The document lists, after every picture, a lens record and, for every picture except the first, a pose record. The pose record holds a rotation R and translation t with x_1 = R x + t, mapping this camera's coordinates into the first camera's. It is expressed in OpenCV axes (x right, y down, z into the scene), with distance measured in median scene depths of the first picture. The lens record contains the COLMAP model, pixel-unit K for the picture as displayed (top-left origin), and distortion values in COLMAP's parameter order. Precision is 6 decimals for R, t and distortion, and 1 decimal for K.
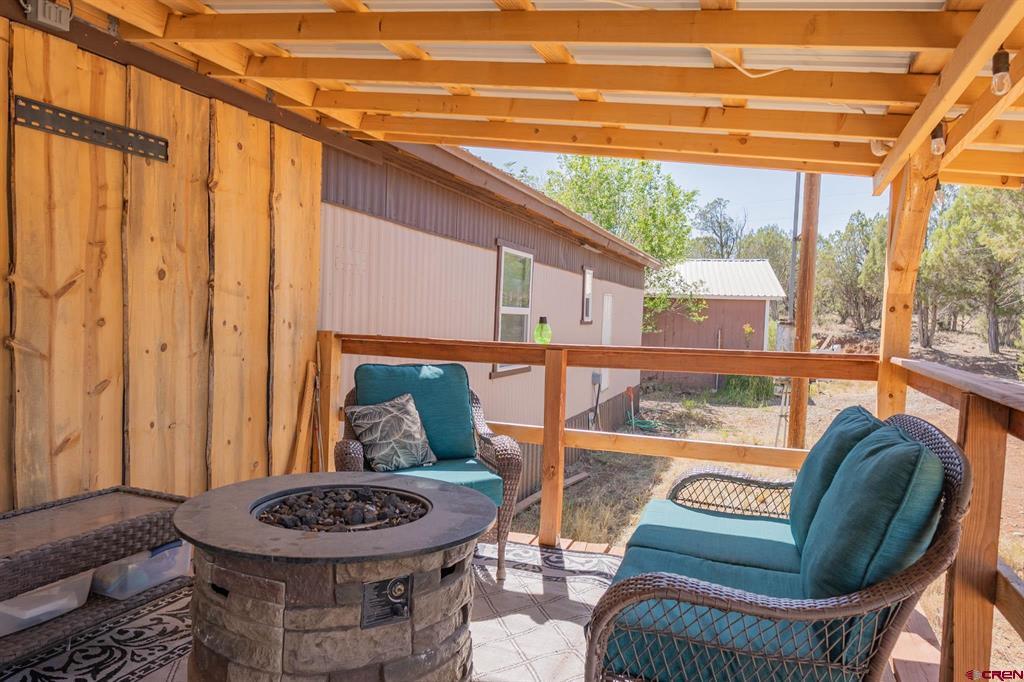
lens RADIAL K [[700.5, 0, 513.8], [0, 700.5, 338.6], [0, 0, 1]] dist [-0.002581, -0.002984]
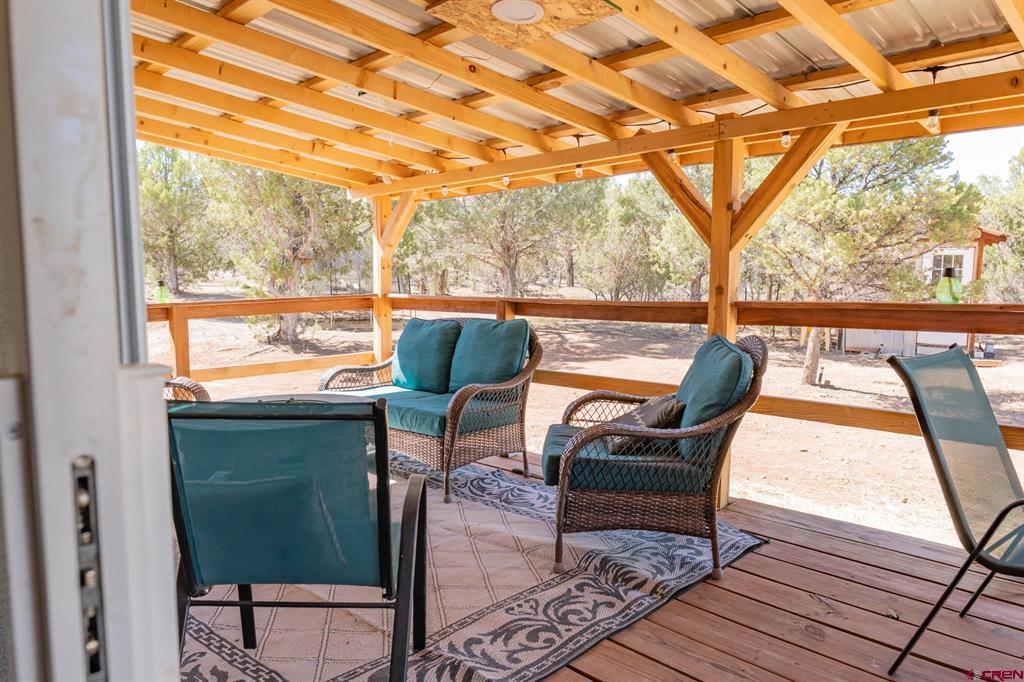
lens RADIAL K [[700.5, 0, 513.8], [0, 700.5, 338.6], [0, 0, 1]] dist [-0.002581, -0.002984]
pose [[0.420061, -0.118561, 0.899718, -0.818826], [0.055268, 0.992931, 0.105041, -0.026566], [-0.905811, 0.005602, 0.423644, -0.060424]]
